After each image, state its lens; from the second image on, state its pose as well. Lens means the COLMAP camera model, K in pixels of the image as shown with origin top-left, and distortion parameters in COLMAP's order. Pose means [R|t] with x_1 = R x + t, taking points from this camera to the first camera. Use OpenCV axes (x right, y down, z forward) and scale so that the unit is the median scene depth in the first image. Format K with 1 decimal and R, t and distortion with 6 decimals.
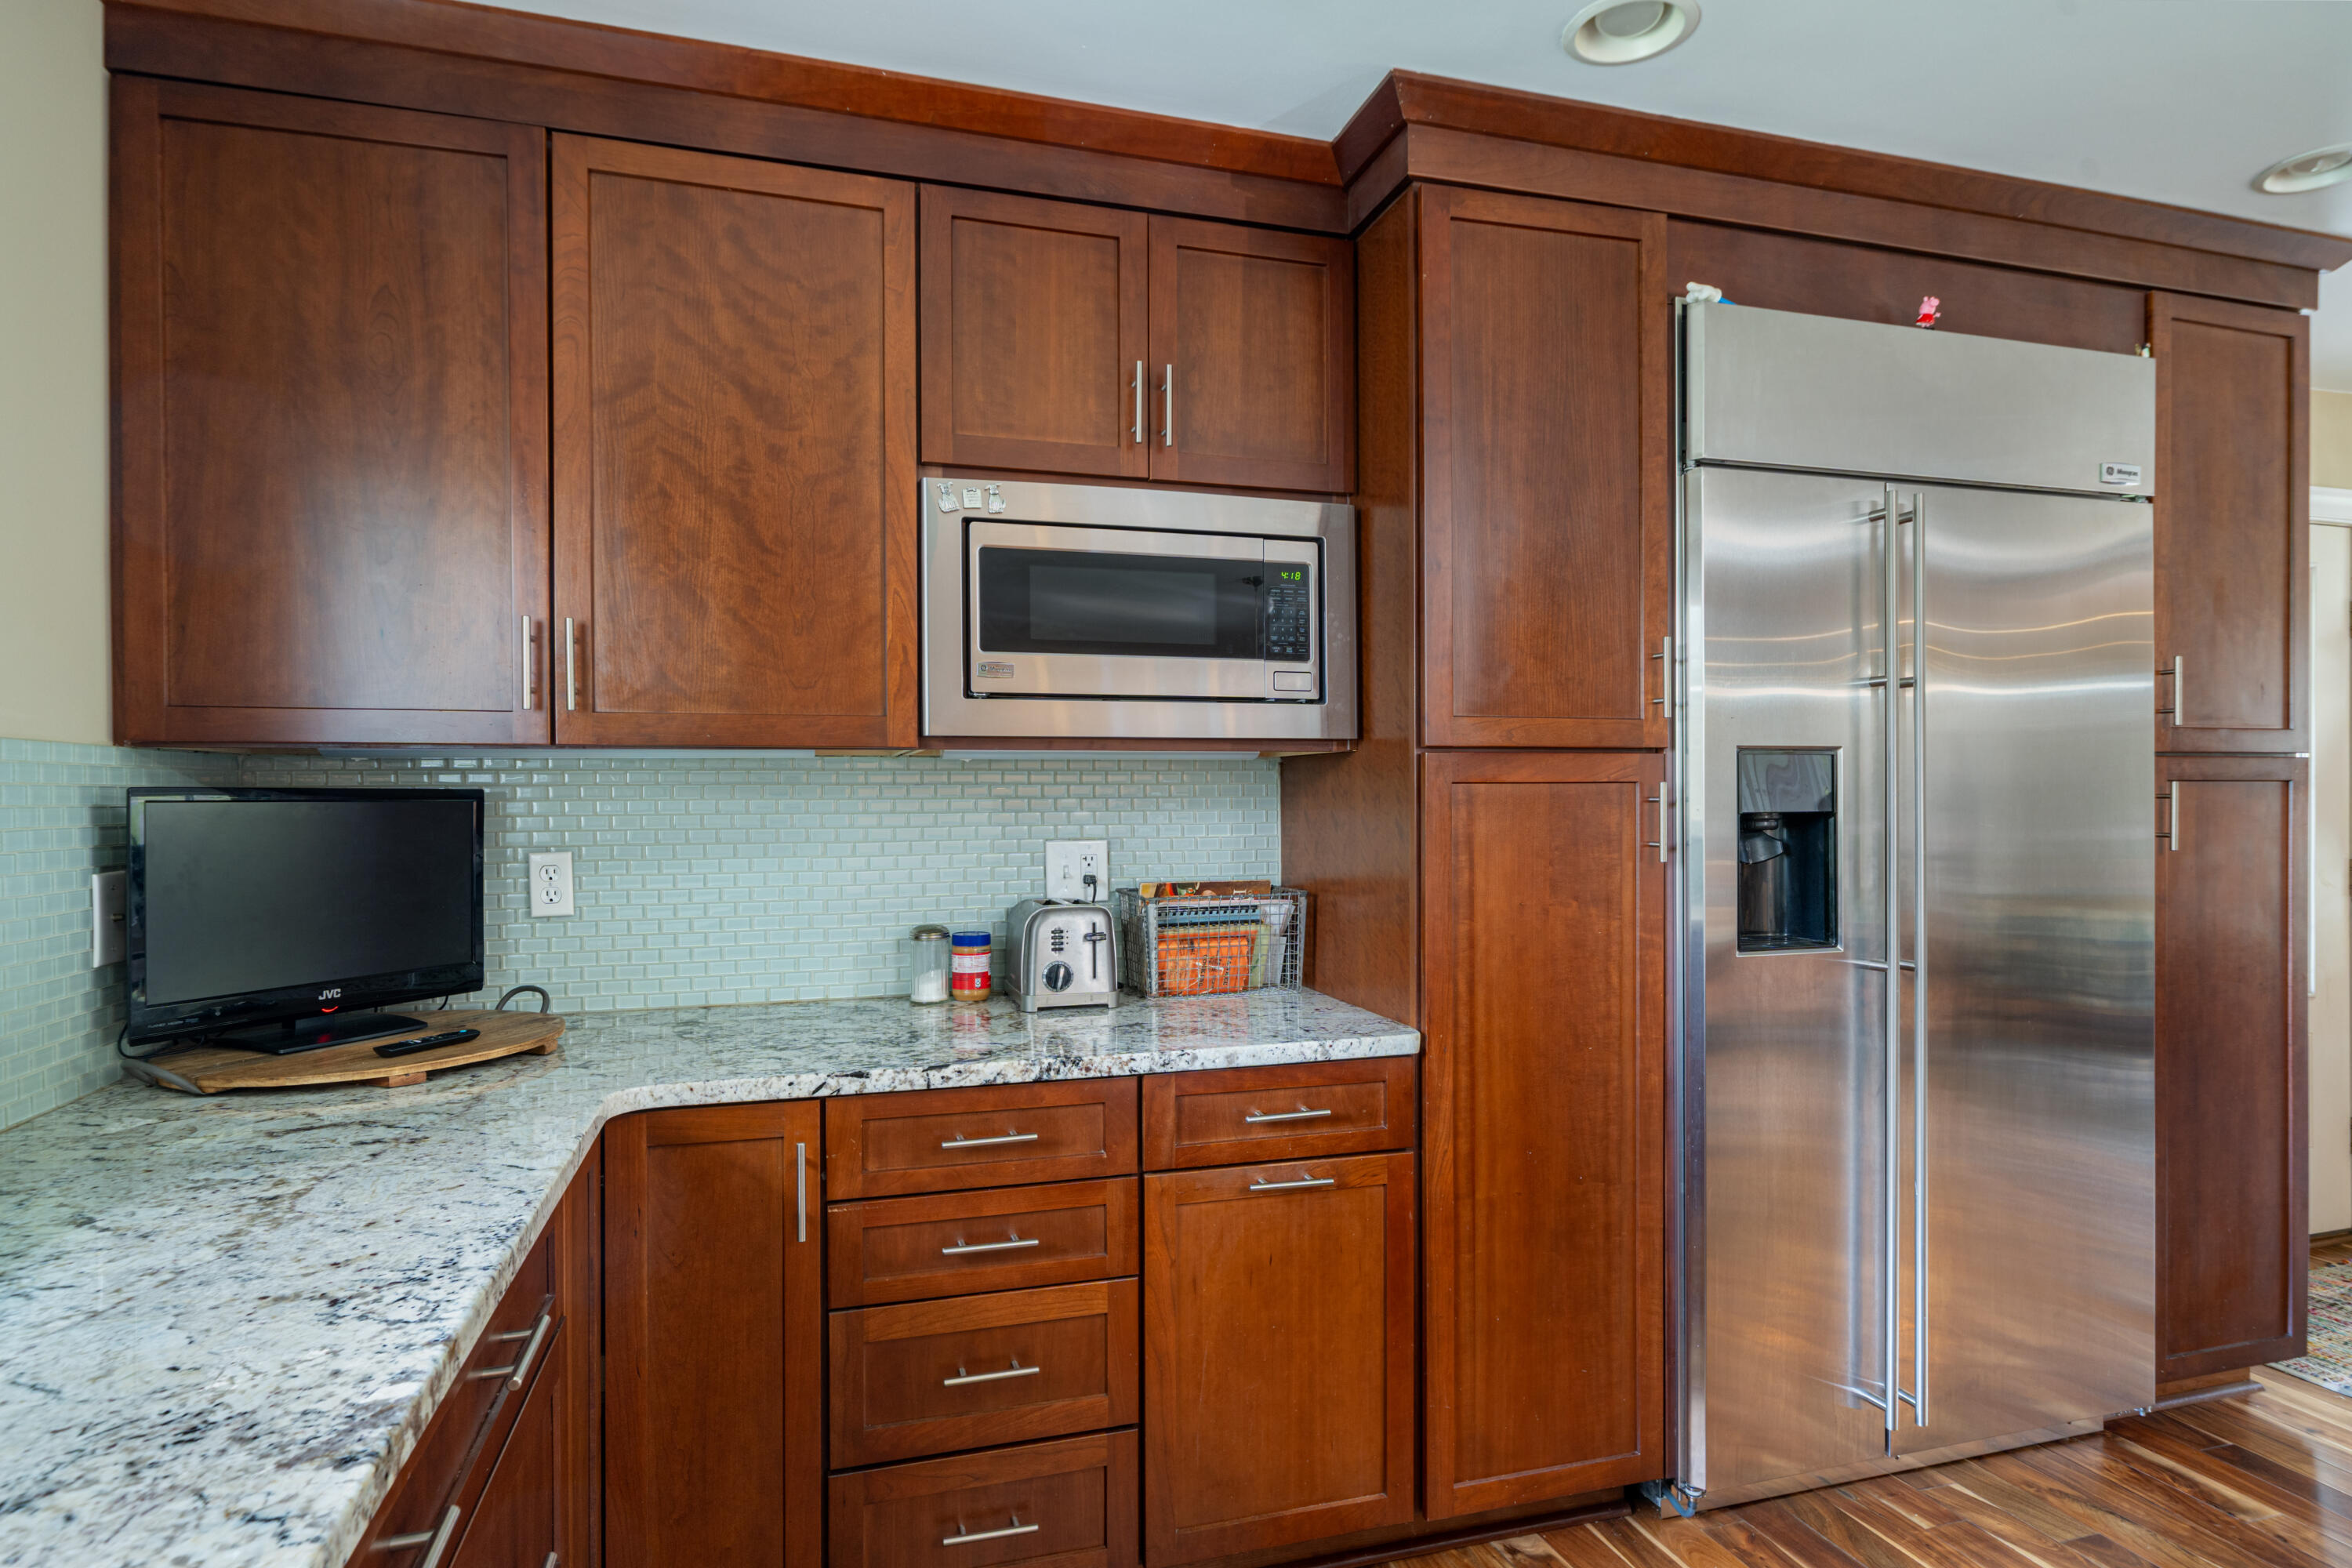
lens RADIAL K [[1257.3, 0, 1174.0], [0, 1257.3, 800.4], [0, 0, 1]] dist [0.001103, 0.000726]
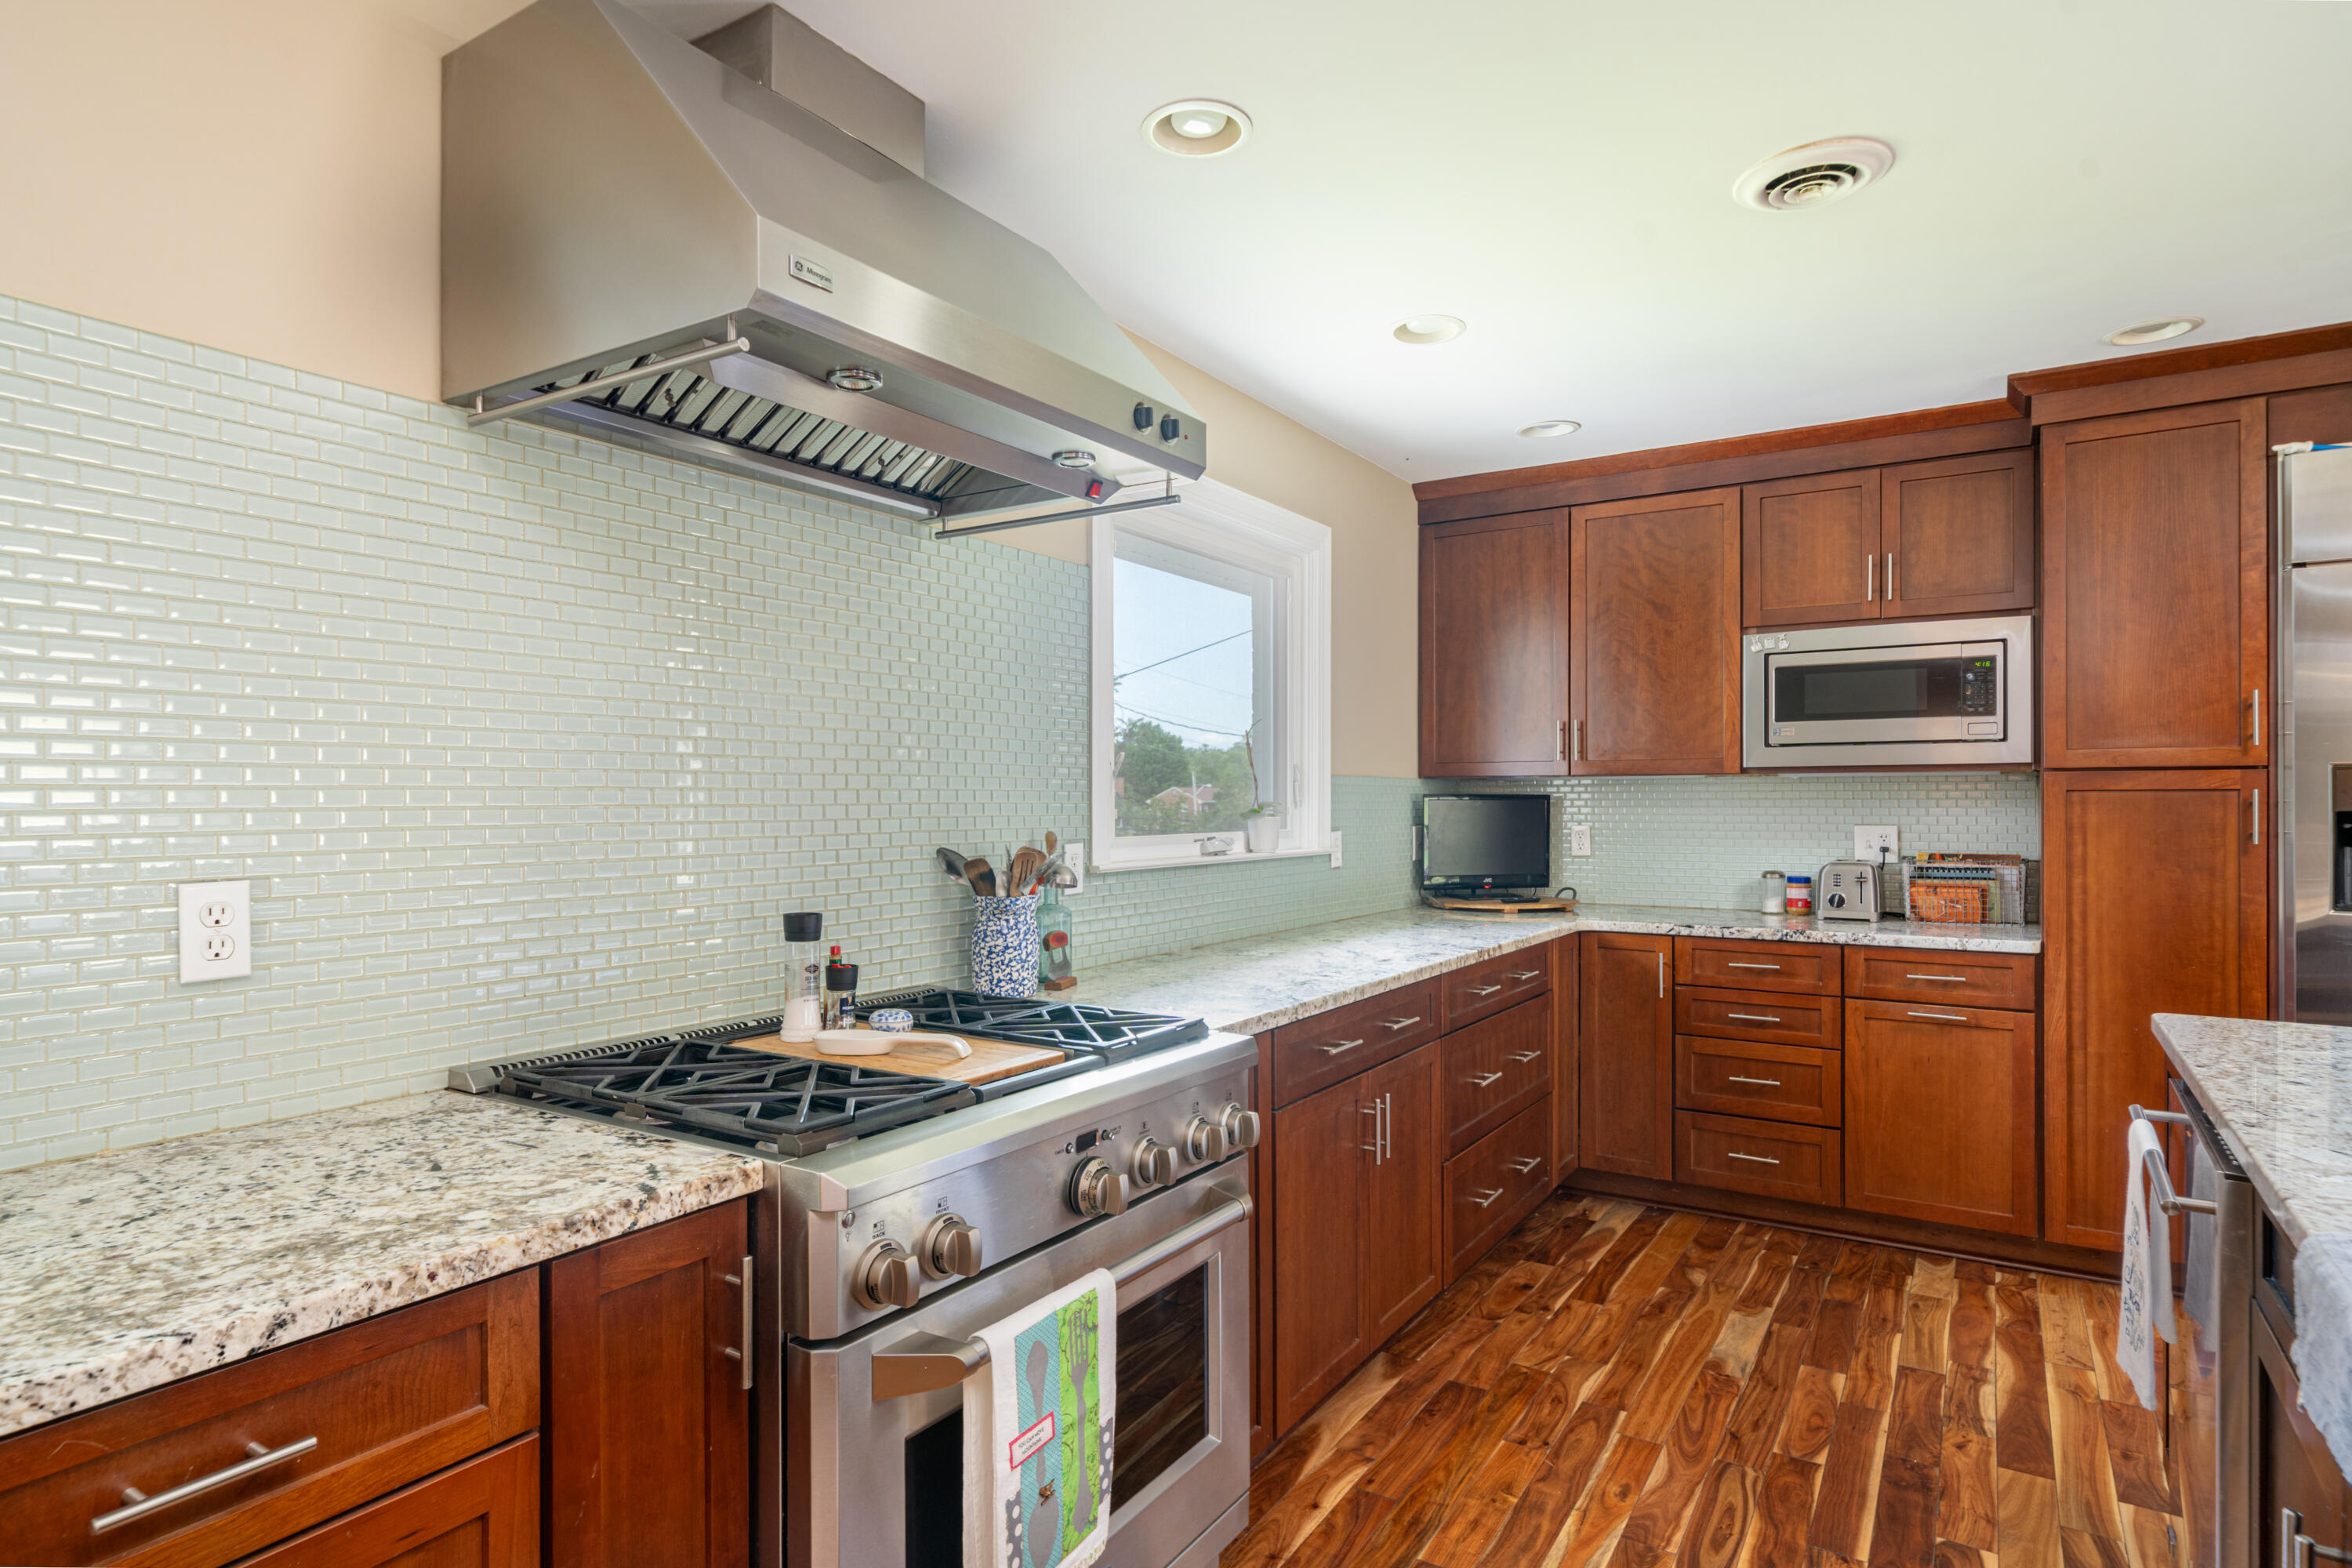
lens RADIAL K [[1257.3, 0, 1174.0], [0, 1257.3, 800.4], [0, 0, 1]] dist [0.001103, 0.000726]
pose [[0.637764, 0.003059, -0.770226, 0.739622], [-0.004910, 0.999988, -0.000094, 0.004783], [0.770216, 0.003842, 0.637772, -0.925367]]
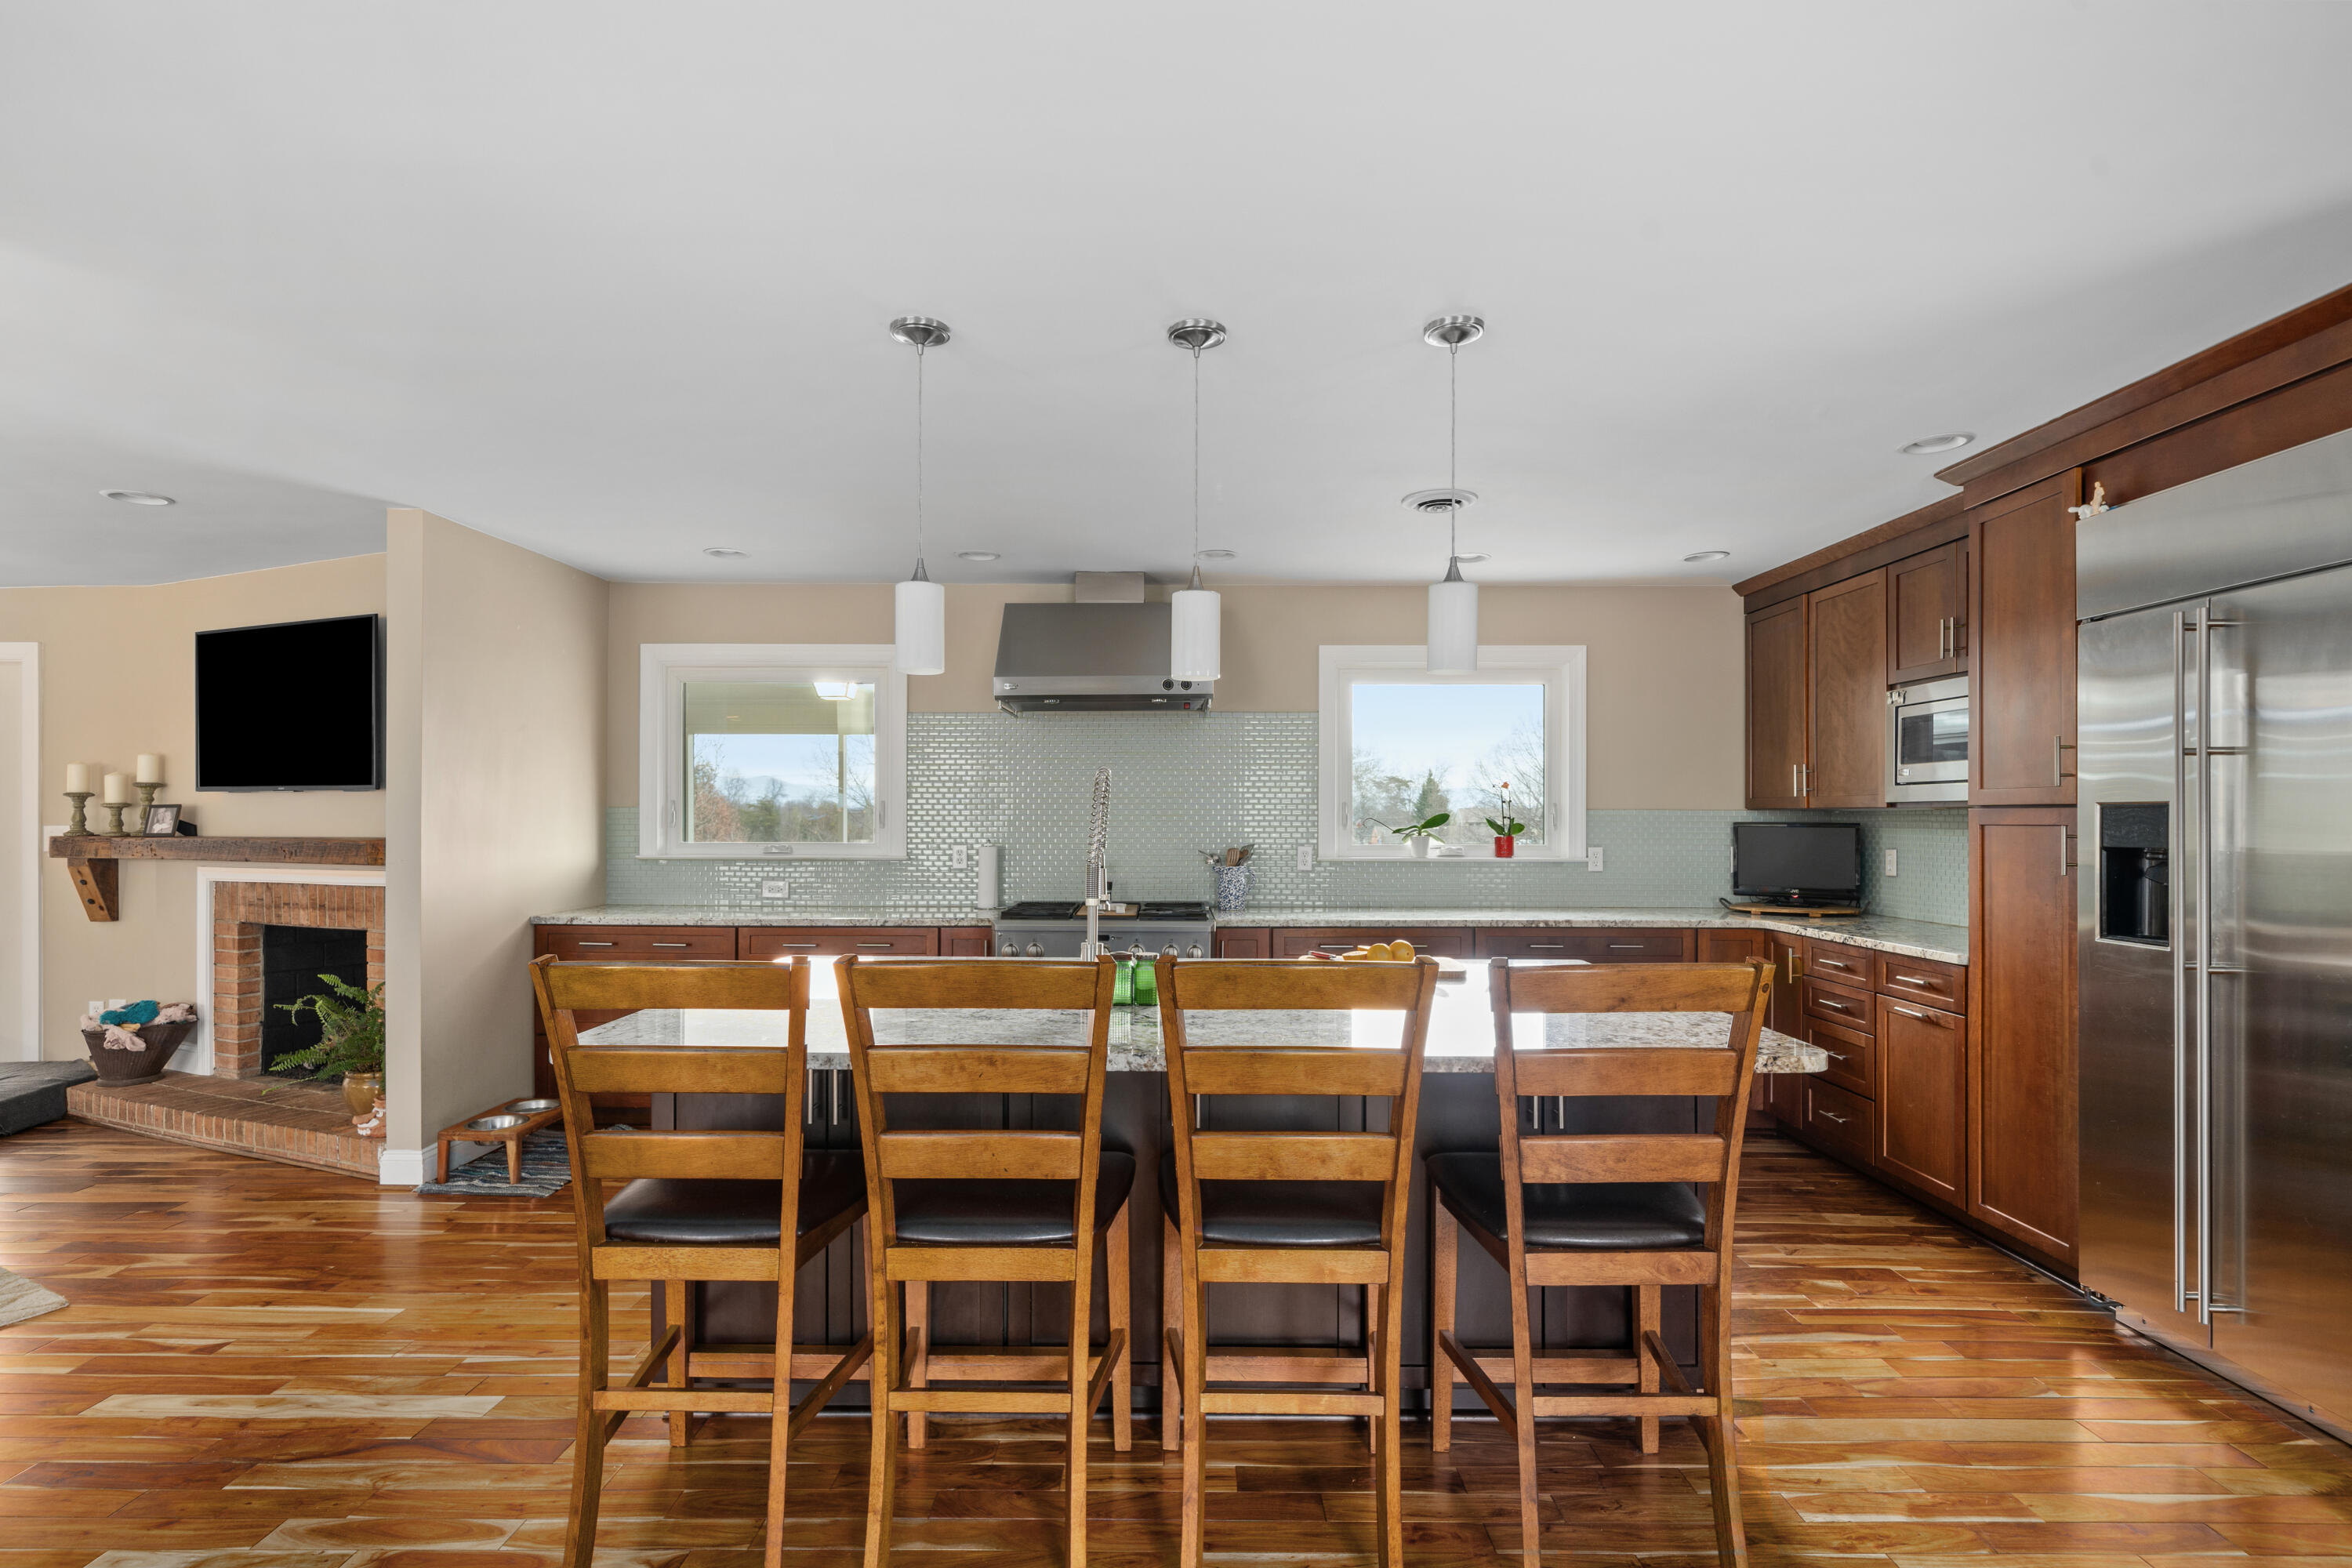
lens RADIAL K [[1147.6, 0, 1164.2], [0, 1147.6, 820.0], [0, 0, 1]] dist [0.004576, 0.000731]
pose [[-0.302235, 0.003624, -0.953227, 2.221812], [-0.006569, 0.999961, 0.005885, -0.022226], [0.953211, 0.008040, -0.302199, 0.364903]]
